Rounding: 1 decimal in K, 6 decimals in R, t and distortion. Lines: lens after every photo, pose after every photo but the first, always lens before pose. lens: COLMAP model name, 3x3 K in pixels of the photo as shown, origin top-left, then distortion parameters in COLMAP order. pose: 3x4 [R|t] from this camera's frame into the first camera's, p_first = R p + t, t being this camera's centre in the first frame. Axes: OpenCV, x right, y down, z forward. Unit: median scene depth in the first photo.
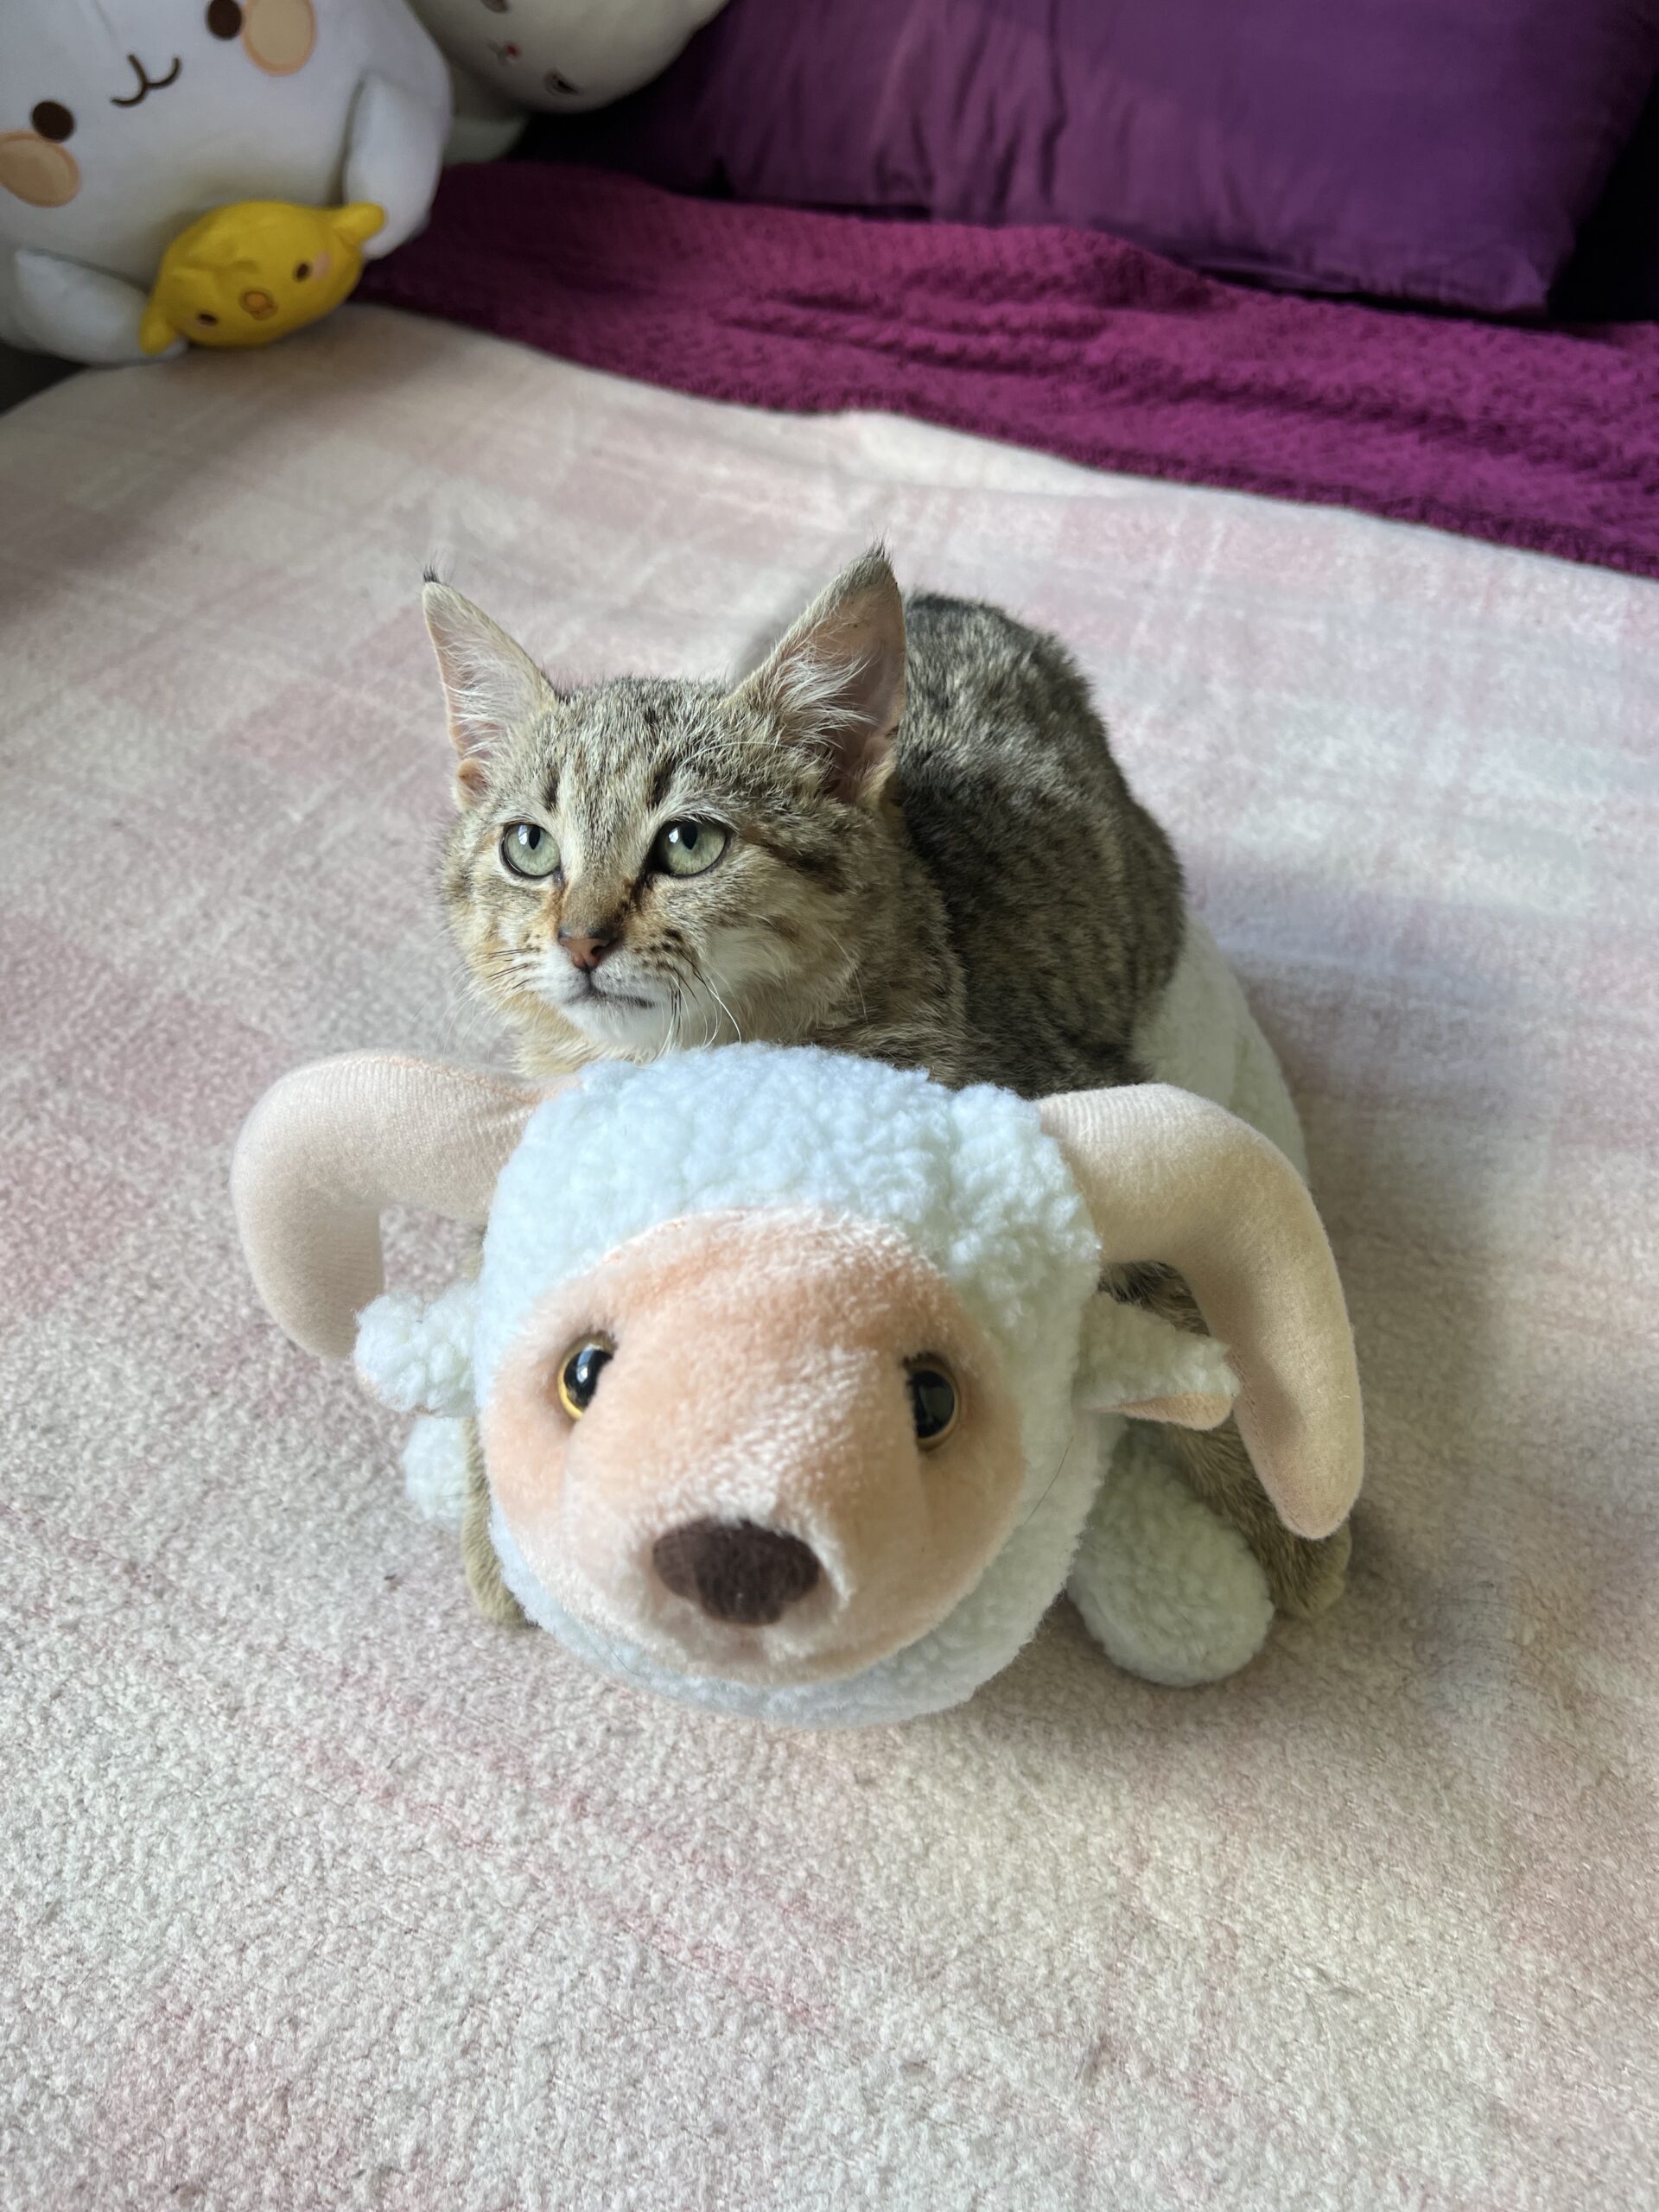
lens RADIAL K [[1753.8, 0, 715.2], [0, 1753.8, 1097.5], [0, 0, 1]] dist [-0.008558, -0.029402]
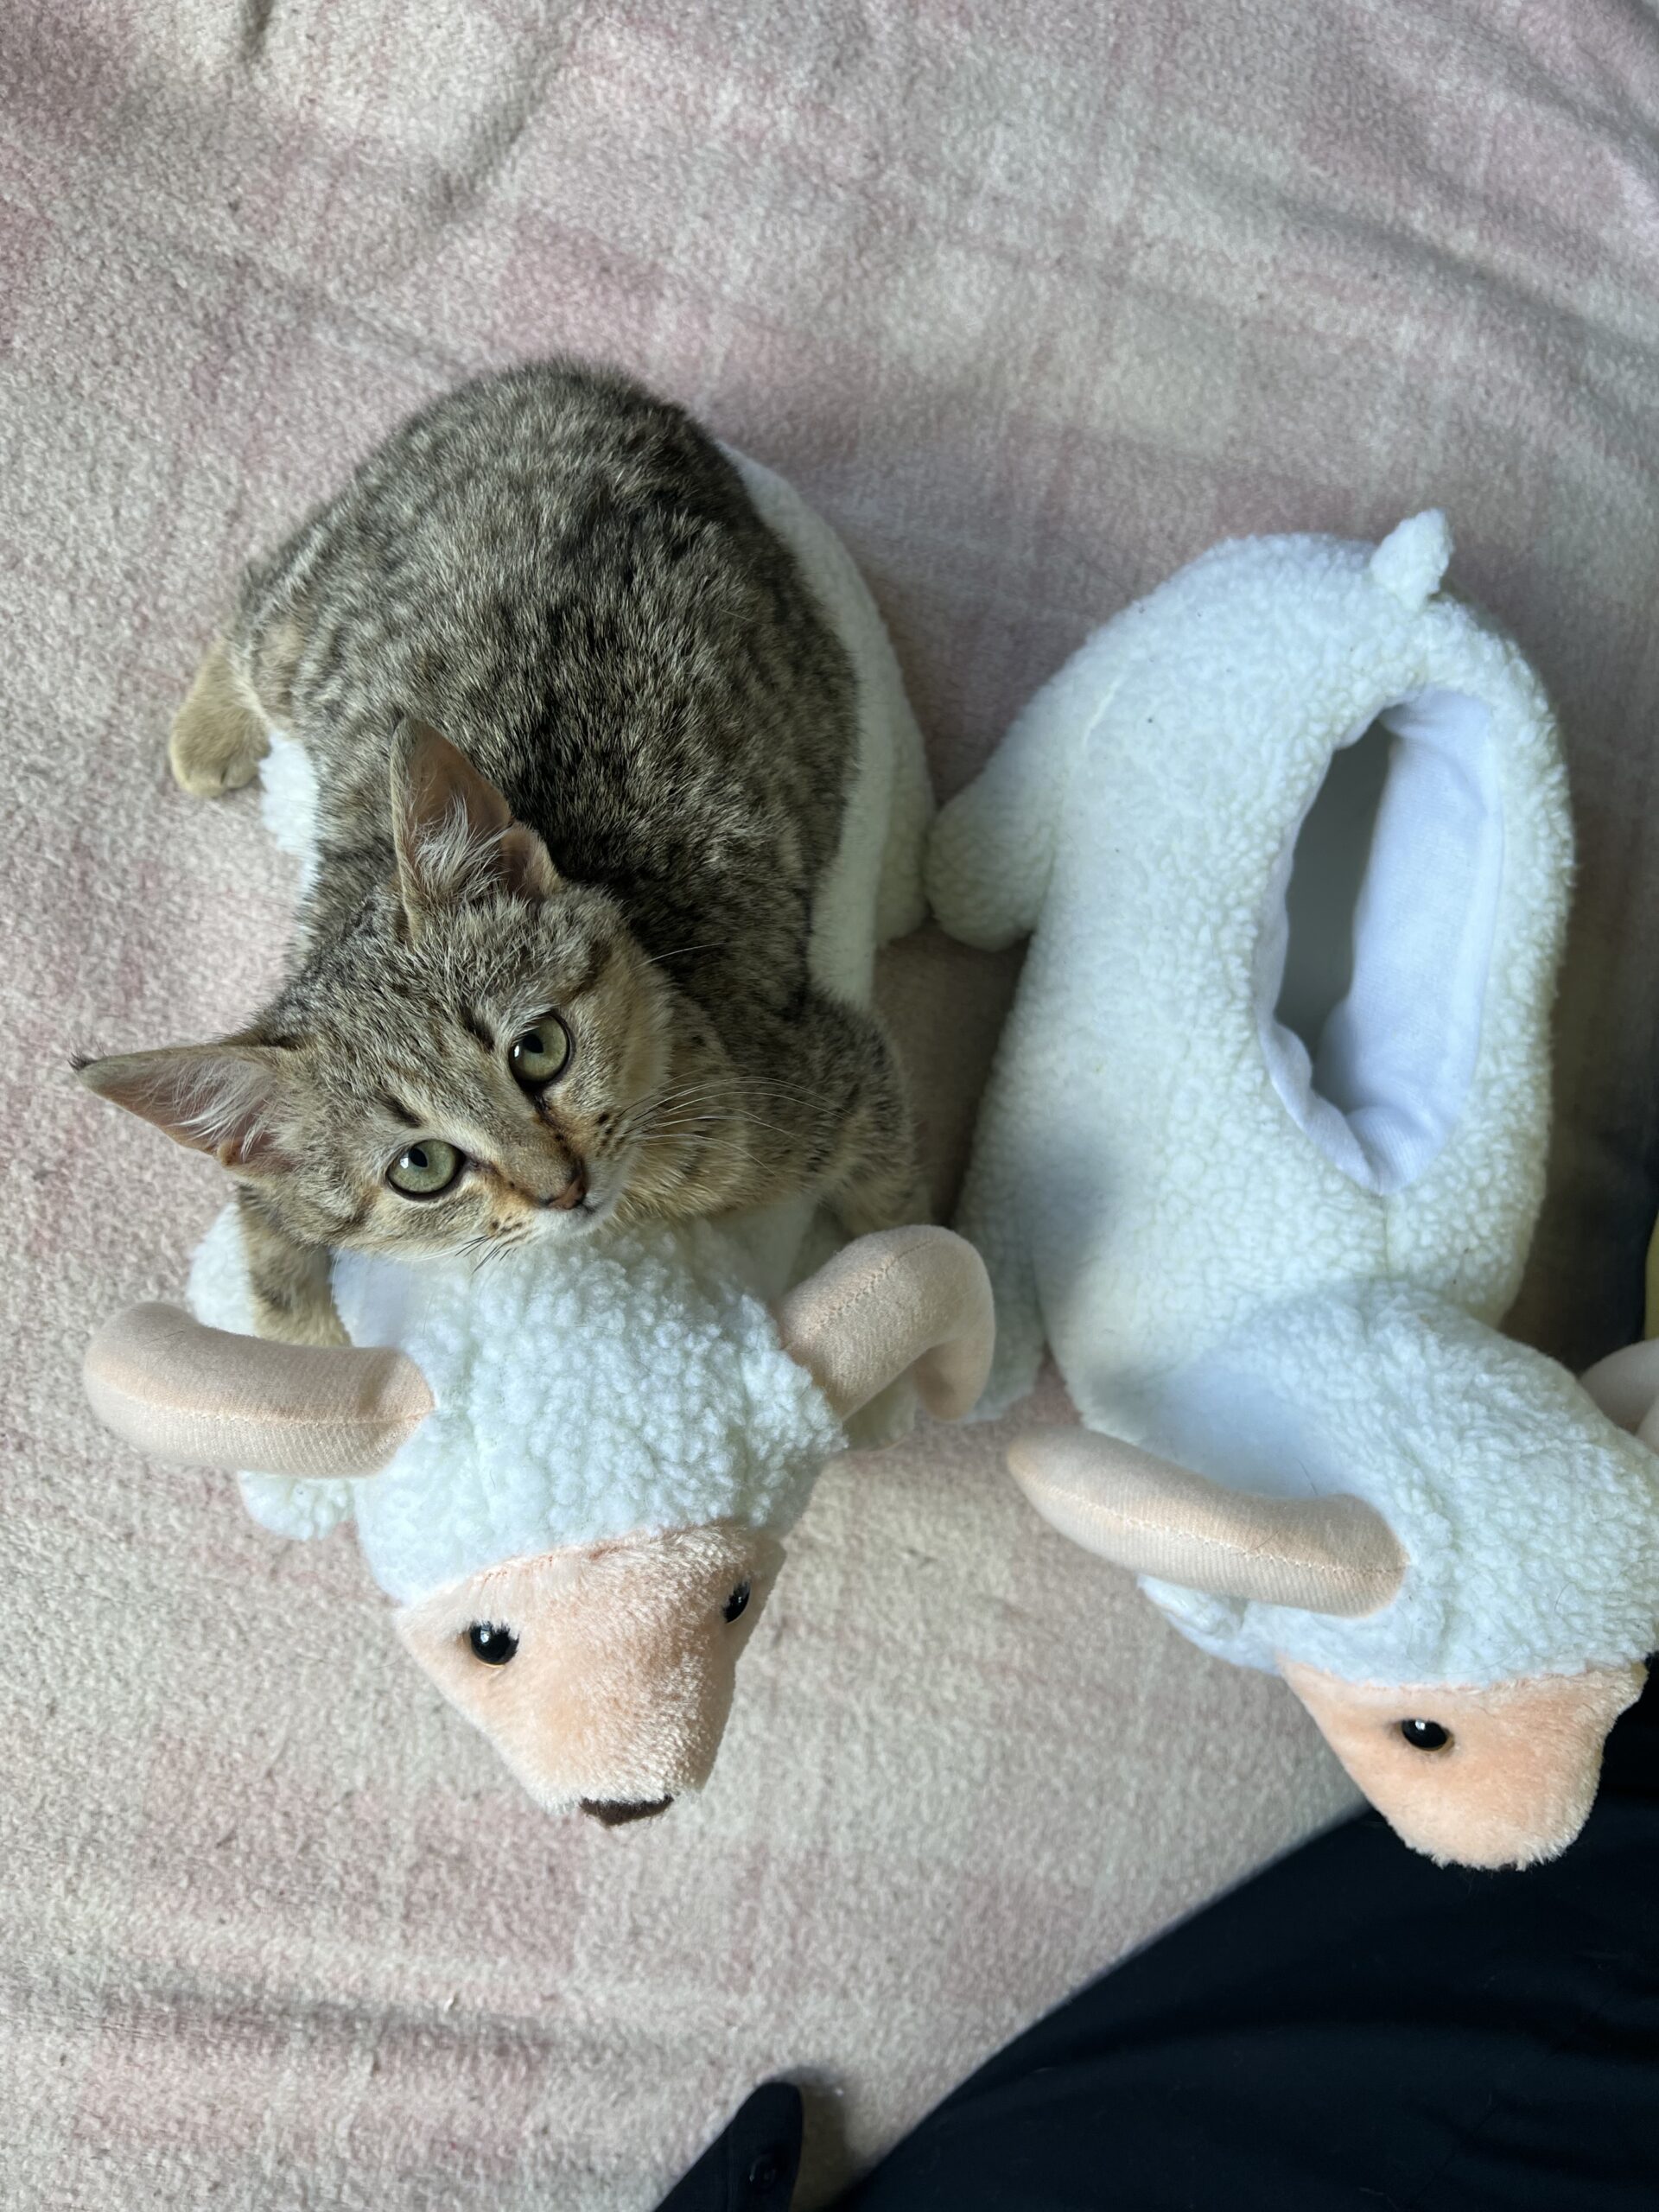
lens RADIAL K [[1753.8, 0, 715.2], [0, 1753.8, 1097.5], [0, 0, 1]] dist [-0.008558, -0.029402]
pose [[0.953847, -0.184640, 0.236821, -0.119346], [-0.048856, 0.682705, 0.729059, -0.882657], [-0.296292, -0.706980, 0.642176, 0.302202]]
